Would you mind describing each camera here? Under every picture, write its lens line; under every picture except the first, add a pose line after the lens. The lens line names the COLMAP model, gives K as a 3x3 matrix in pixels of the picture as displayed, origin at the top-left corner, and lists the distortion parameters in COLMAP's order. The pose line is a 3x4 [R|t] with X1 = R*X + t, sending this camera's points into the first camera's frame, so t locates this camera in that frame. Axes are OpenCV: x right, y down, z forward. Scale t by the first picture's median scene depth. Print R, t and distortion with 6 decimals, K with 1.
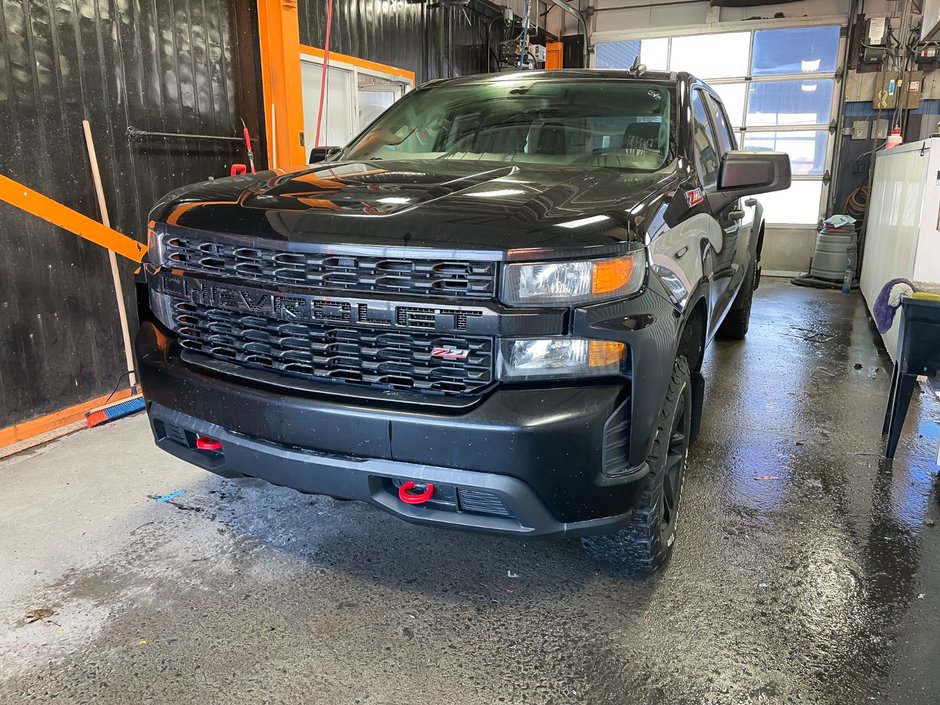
lens RADIAL K [[705.8, 0, 463.4], [0, 705.8, 351.2], [0, 0, 1]] dist [0.047933, -0.053974]
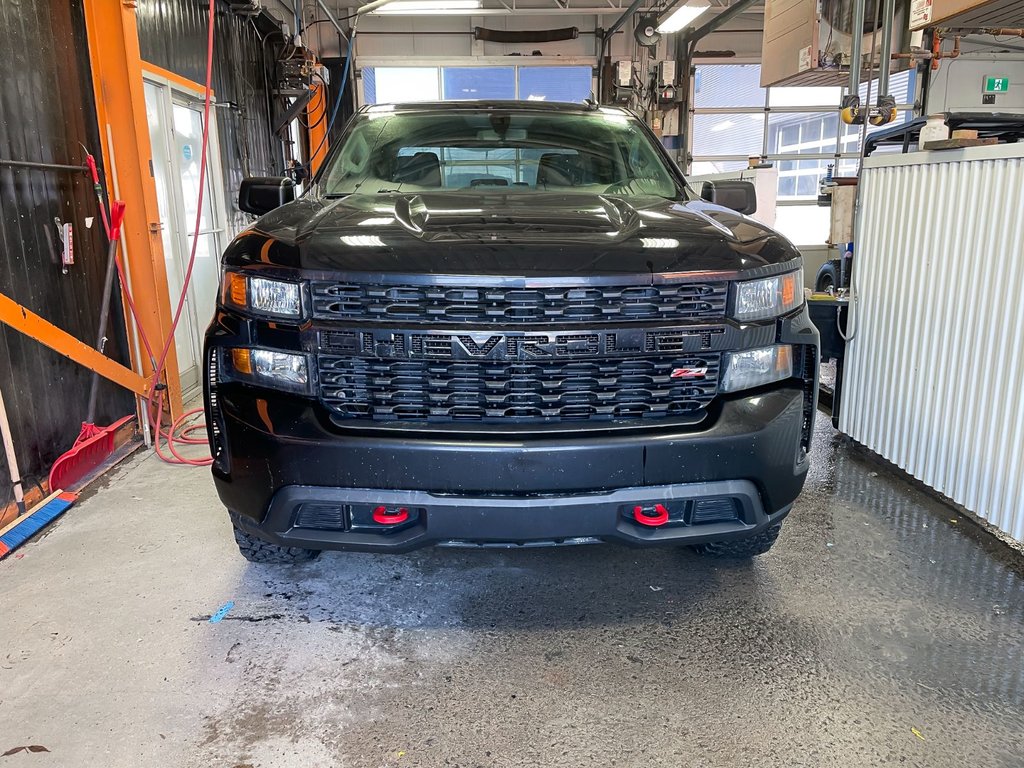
lens RADIAL K [[768.8, 0, 512.9], [0, 768.8, 387.4], [0, 0, 1]] dist [0.047933, -0.053974]
pose [[0.884569, -0.126289, 0.448987, -0.578997], [0.133275, 0.990947, 0.016159, -0.021443], [-0.446963, 0.045545, 0.893392, 0.071842]]
